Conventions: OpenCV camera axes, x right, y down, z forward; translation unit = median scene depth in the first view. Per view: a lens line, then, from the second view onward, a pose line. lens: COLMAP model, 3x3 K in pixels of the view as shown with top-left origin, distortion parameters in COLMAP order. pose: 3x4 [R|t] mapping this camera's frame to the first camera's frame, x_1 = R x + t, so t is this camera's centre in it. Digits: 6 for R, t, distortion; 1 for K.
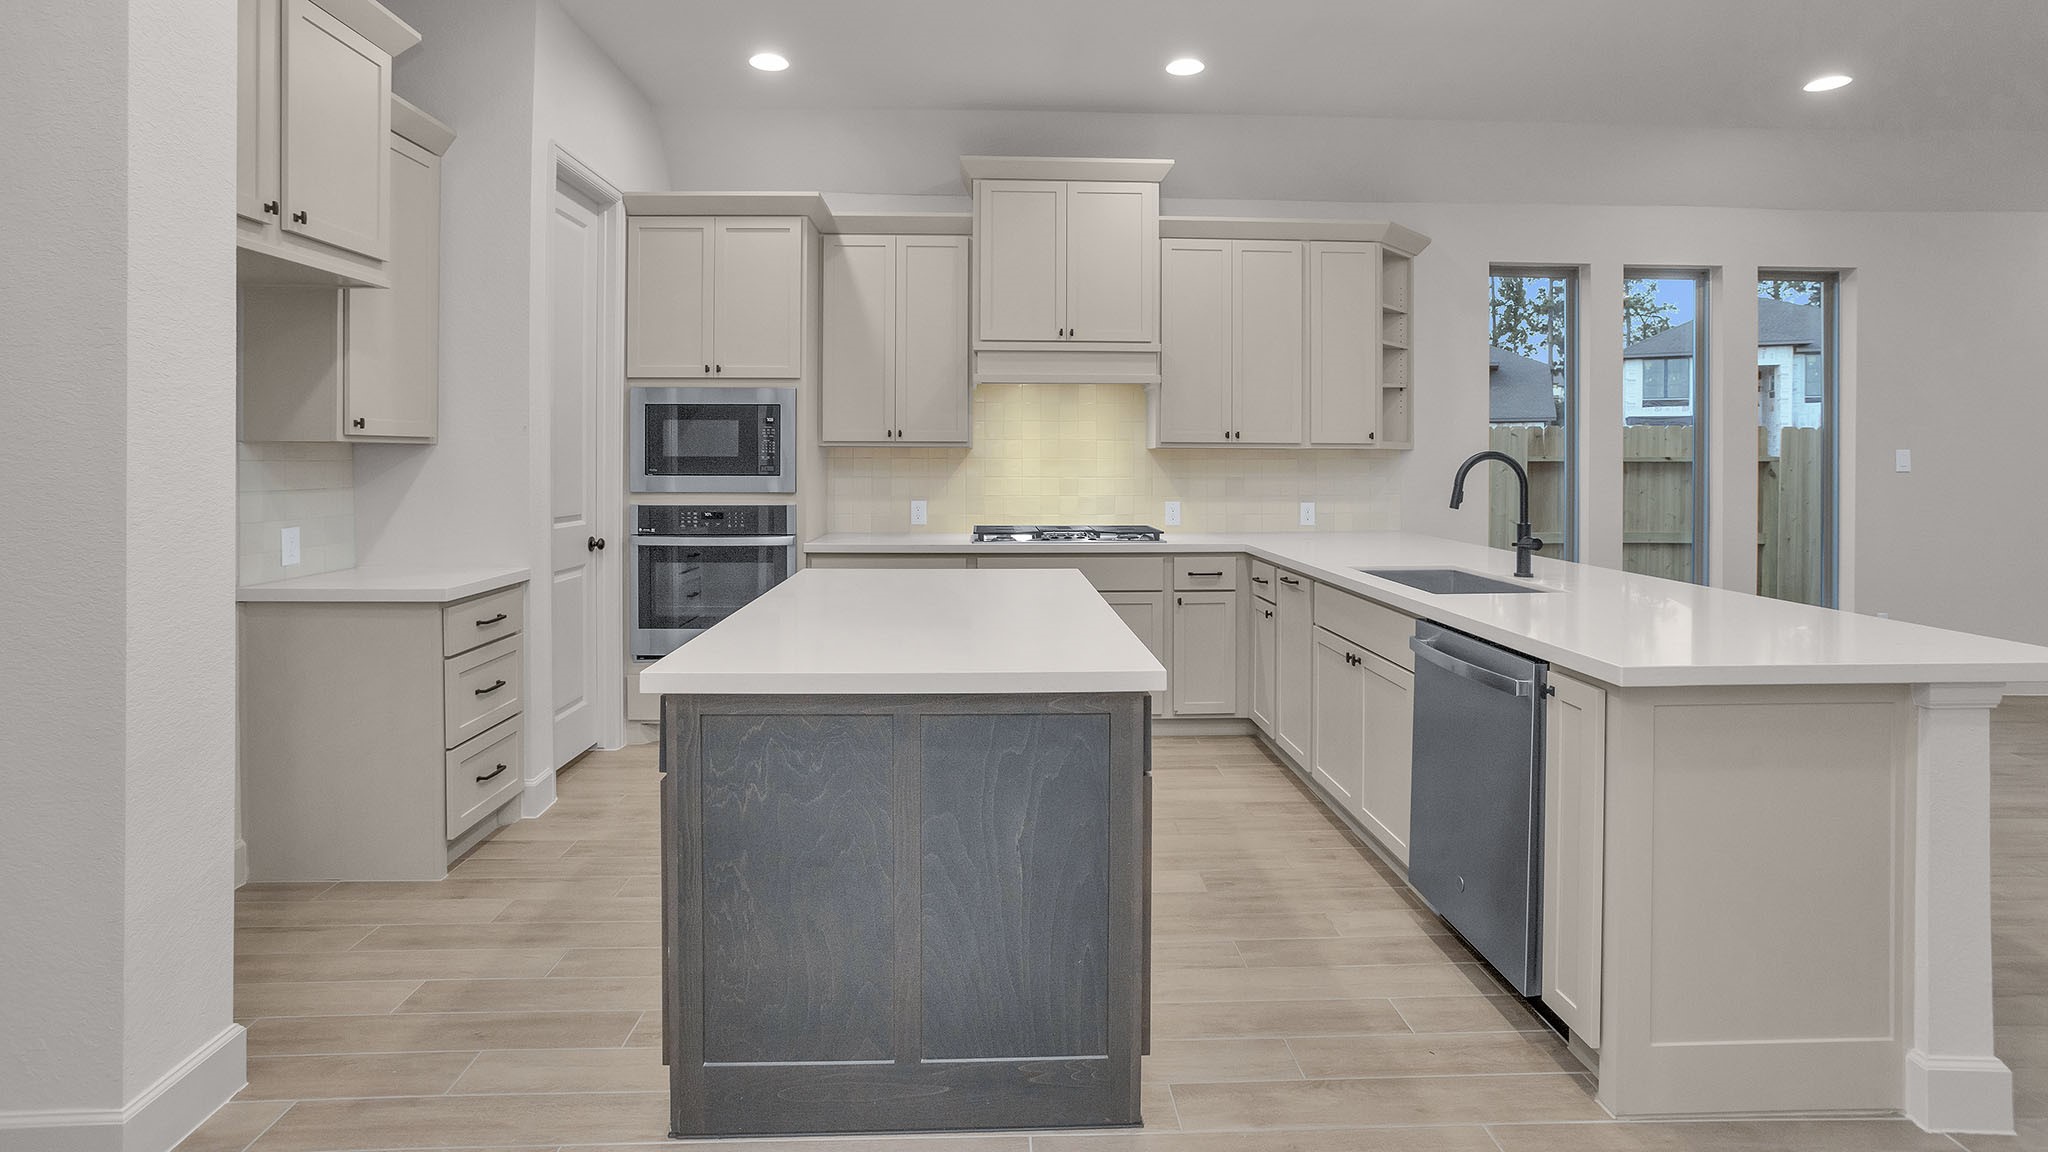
lens RADIAL K [[987.2, 0, 1026.8], [0, 987.2, 465.6], [0, 0, 1]] dist [-0.059486, 0.036729]
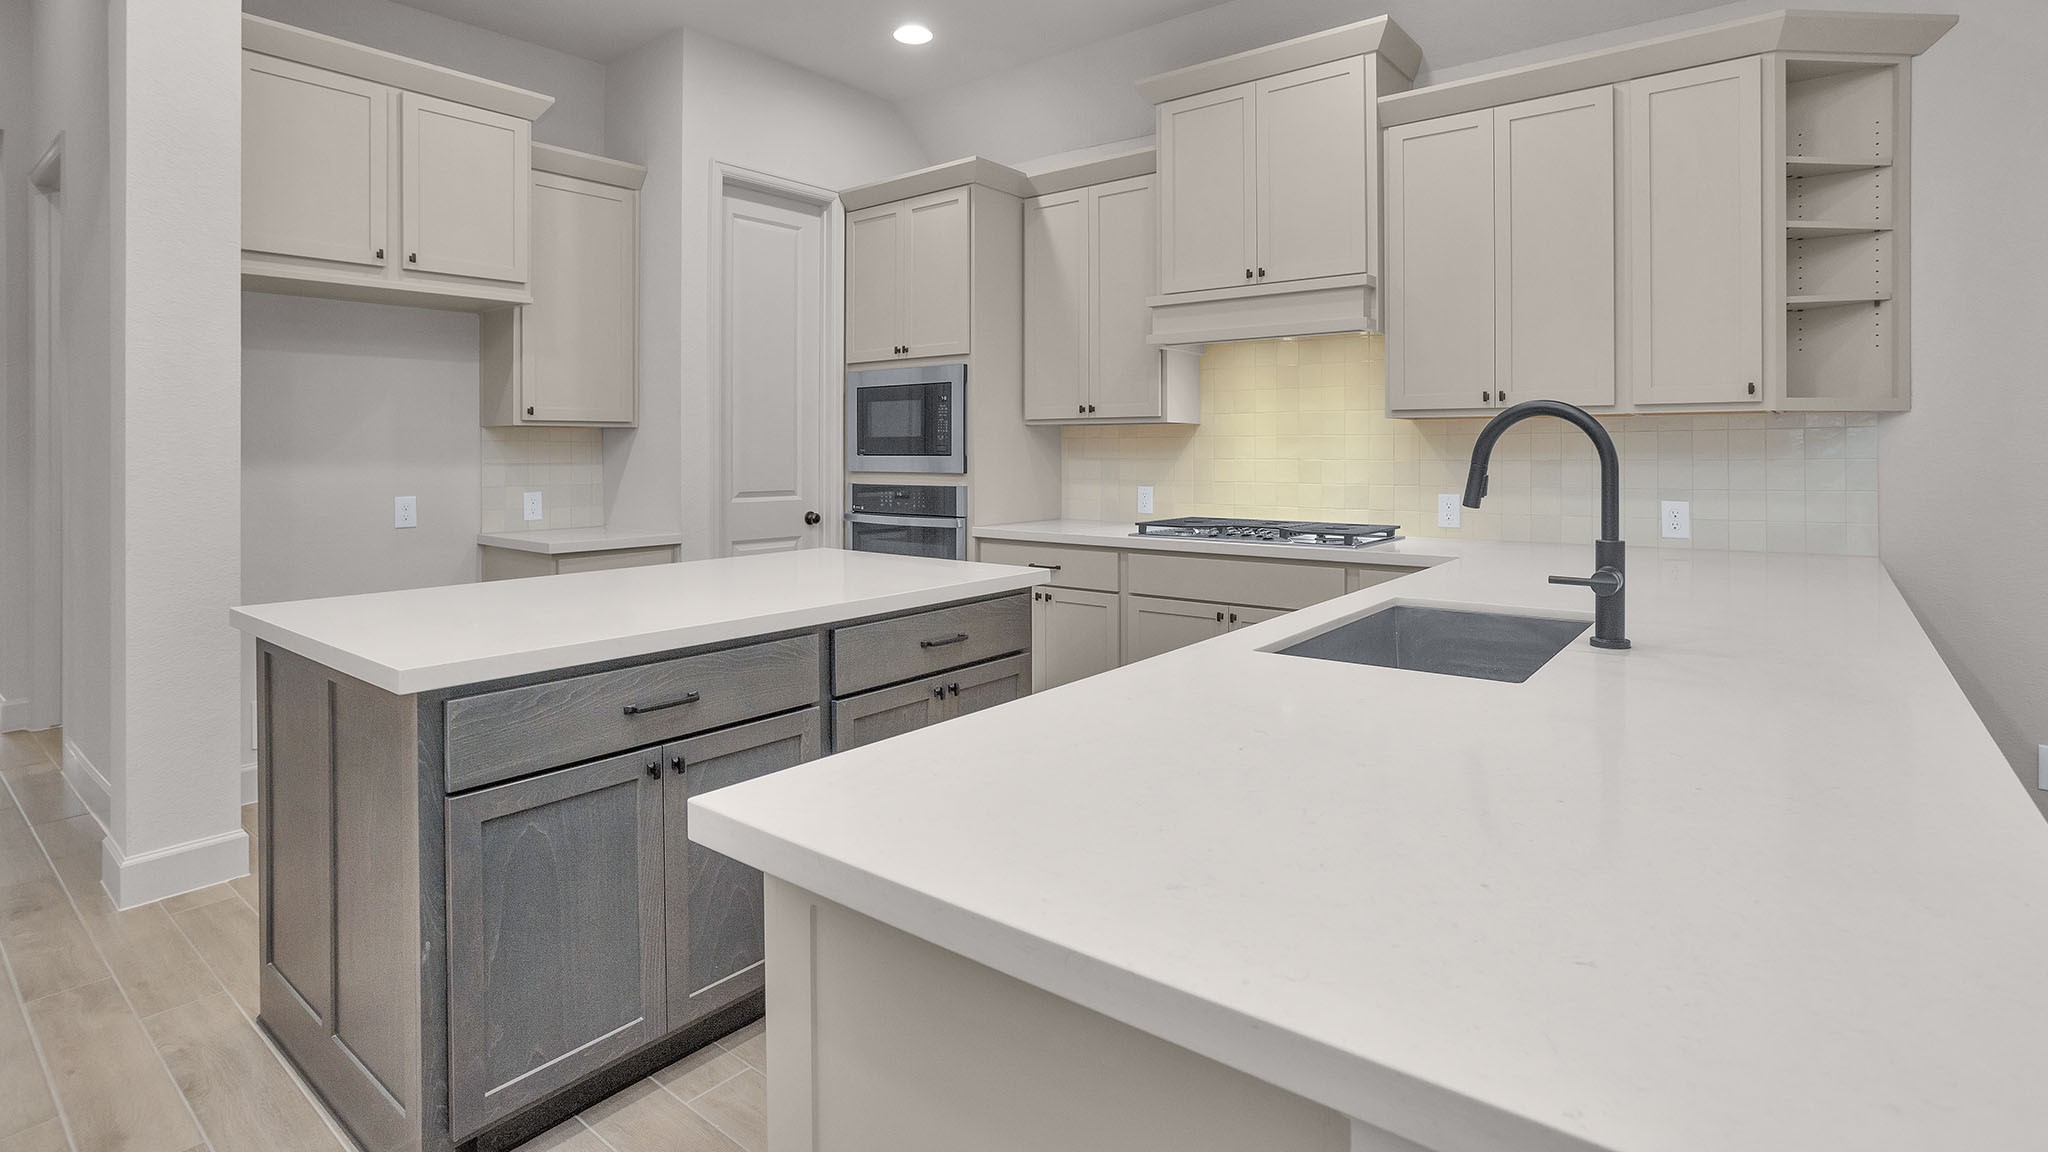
lens RADIAL K [[1008.5, 0, 1025.1], [0, 1008.5, 453.8], [0, 0, 1]] dist [-0.063912, 0.041318]
pose [[0.749820, -0.001963, -0.661639, 0.430472], [-0.000562, 0.999993, -0.003604, 0.011027], [0.661642, 0.003074, 0.749814, 0.284794]]
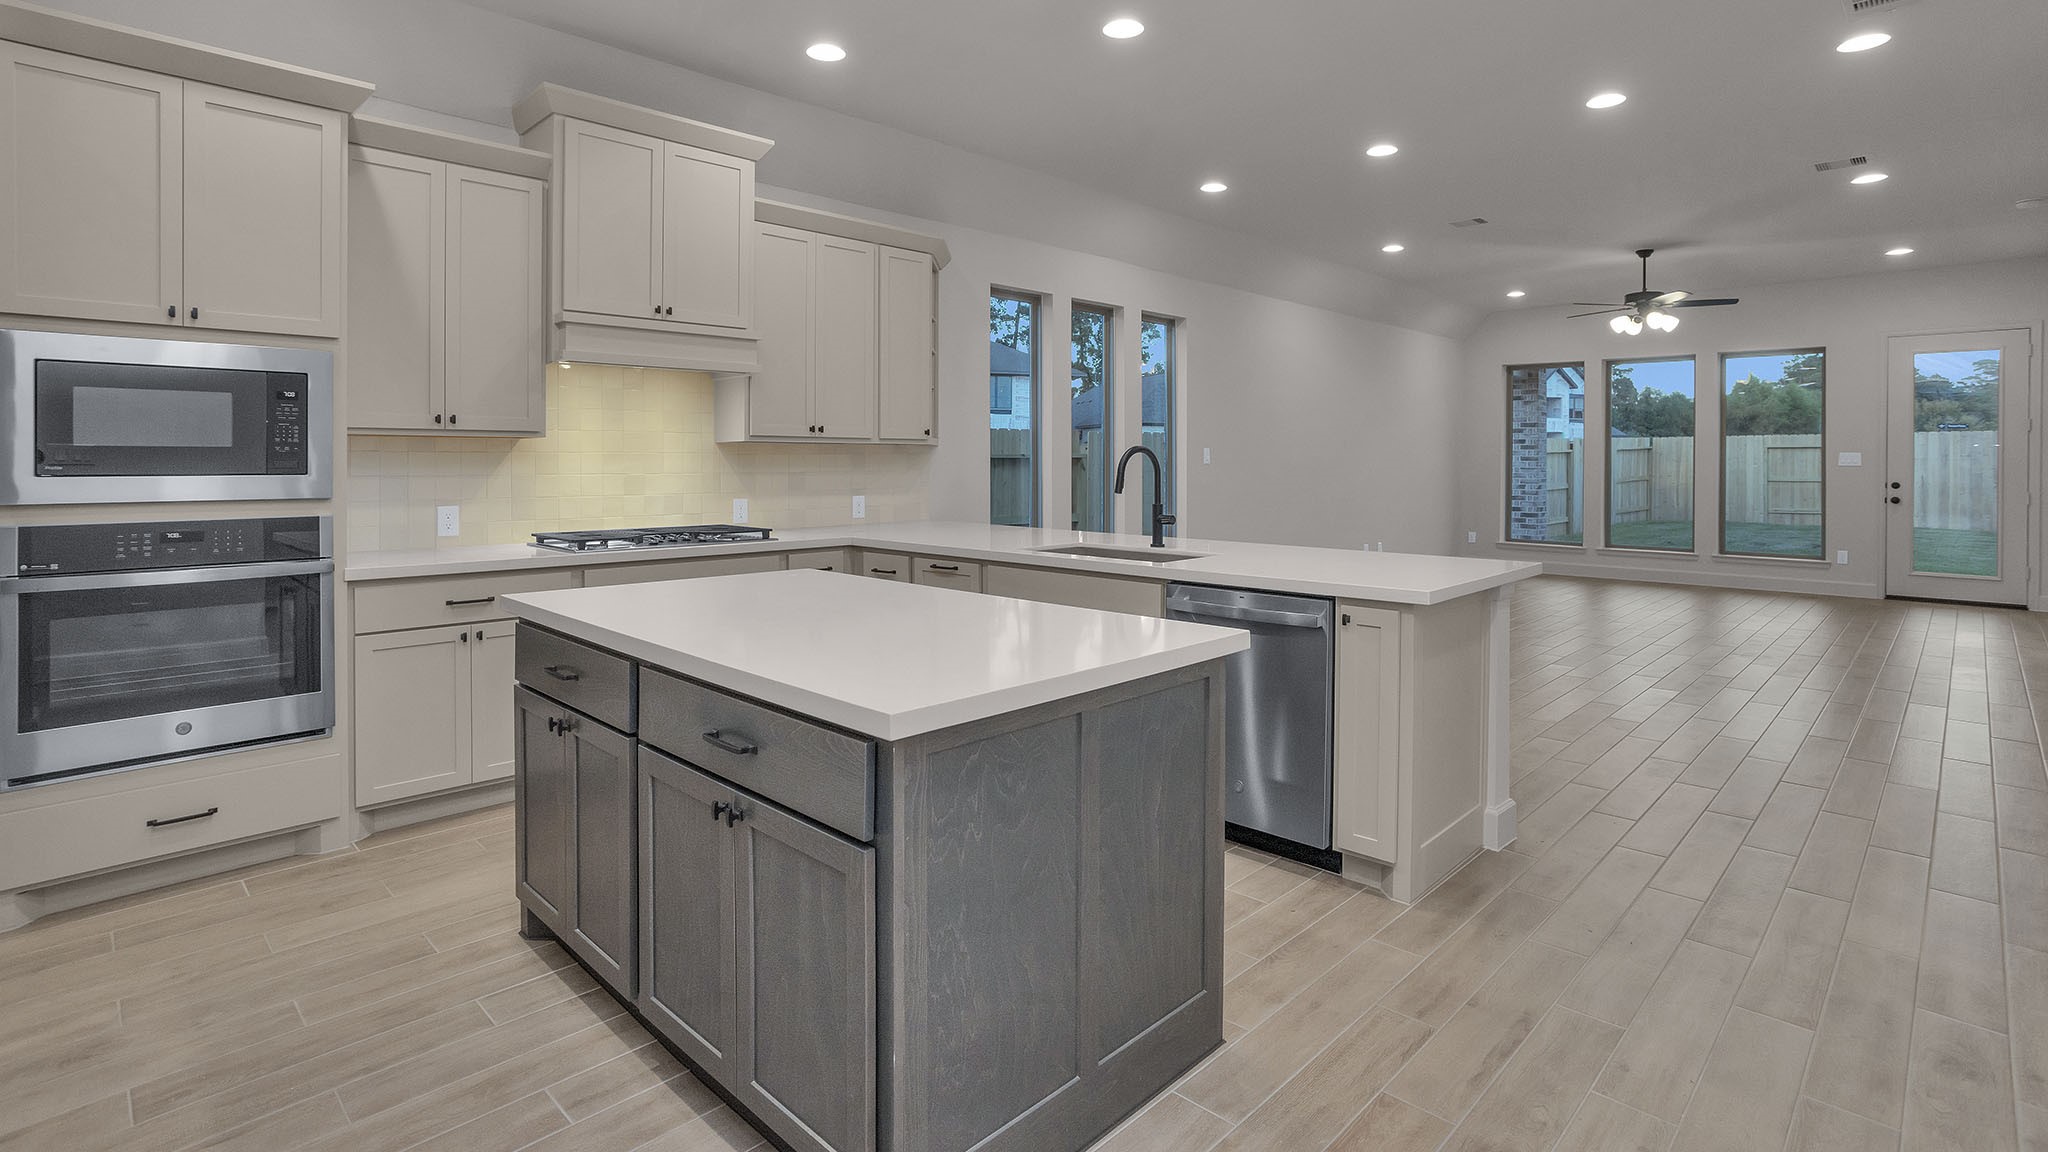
lens RADIAL K [[987.2, 0, 1026.8], [0, 987.2, 465.6], [0, 0, 1]] dist [-0.059486, 0.036729]
pose [[0.727738, -0.005551, 0.685833, -0.327957], [0.005145, 0.999983, 0.002634, 0.004241], [-0.685836, 0.001612, 0.727754, 0.135217]]
